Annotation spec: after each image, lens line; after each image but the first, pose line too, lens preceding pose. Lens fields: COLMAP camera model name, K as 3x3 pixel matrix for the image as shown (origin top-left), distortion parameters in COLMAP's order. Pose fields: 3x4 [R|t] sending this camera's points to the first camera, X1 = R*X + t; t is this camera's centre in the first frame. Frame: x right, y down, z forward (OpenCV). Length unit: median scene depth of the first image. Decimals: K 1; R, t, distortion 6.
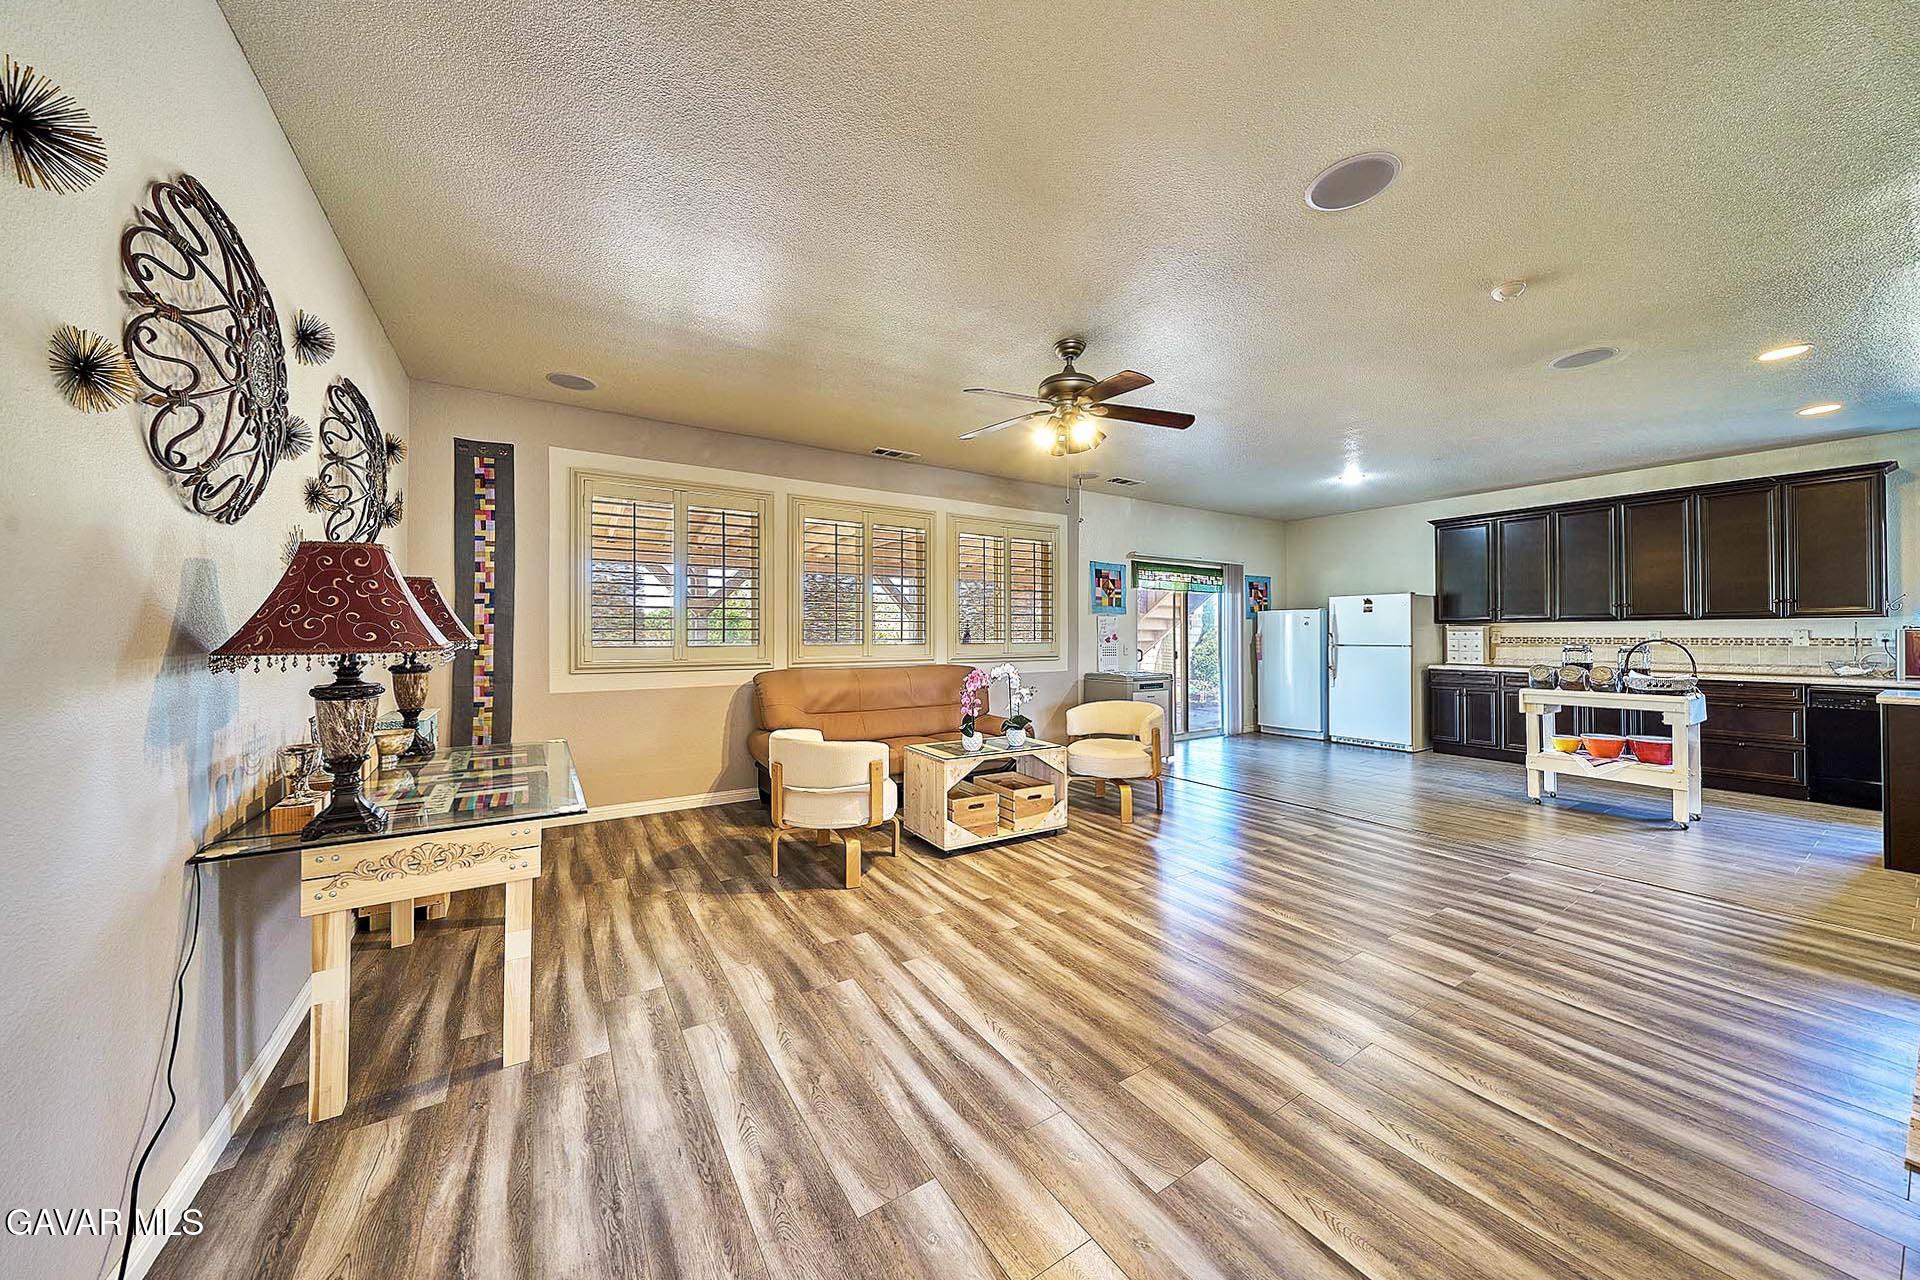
lens RADIAL K [[656.1, 0, 953.1], [0, 656.1, 633.4], [0, 0, 1]] dist [0.000058, -0.000009]
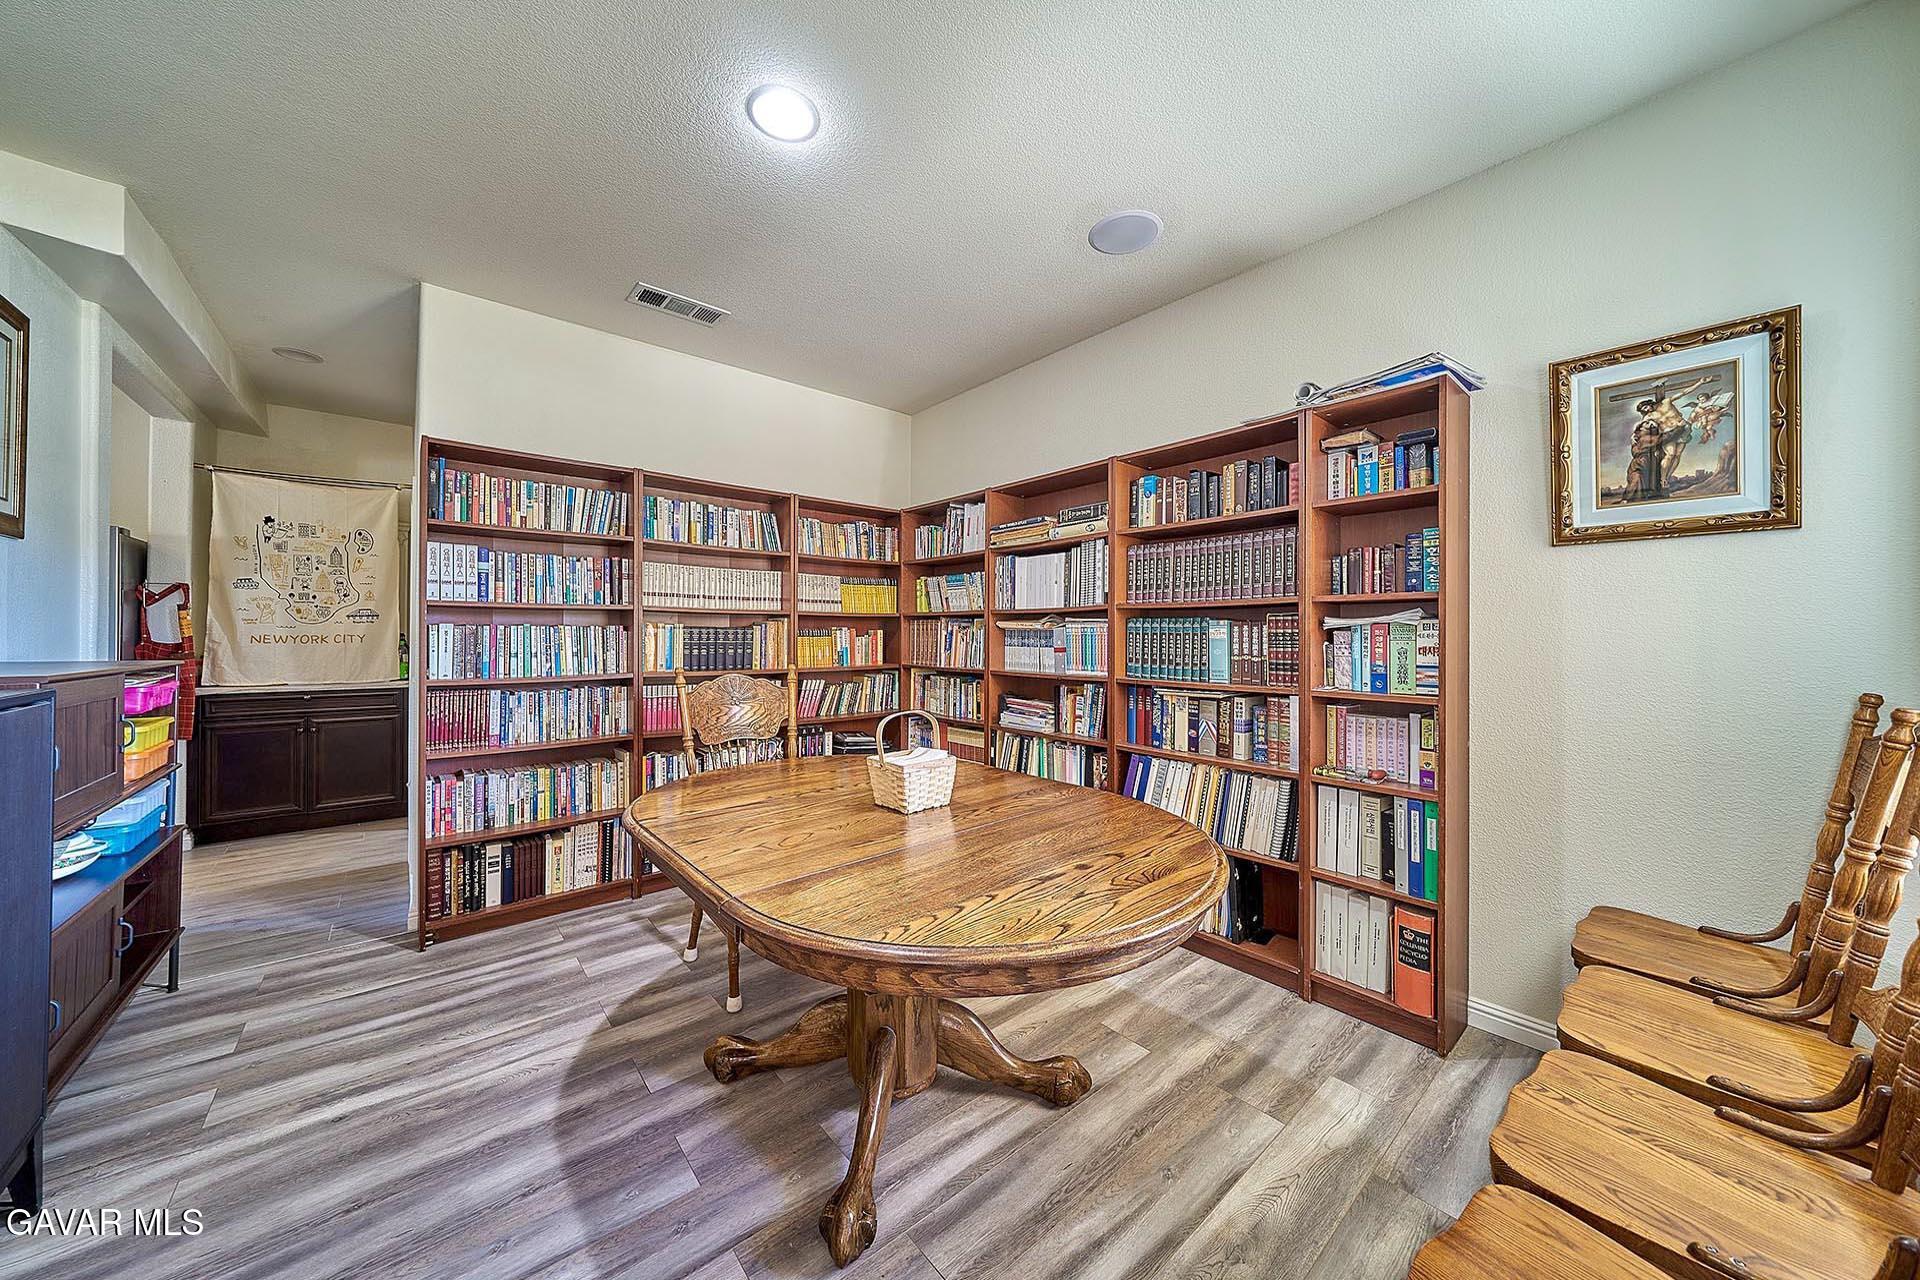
lens RADIAL K [[656.1, 0, 951.2], [0, 656.1, 637.1], [0, 0, 1]] dist [0.000058, -0.000009]
pose [[-0.129717, -0.001694, 0.991550, -0.220492], [-0.008674, 0.999962, 0.000574, -0.001185], [-0.991513, -0.008527, -0.129726, 0.241281]]
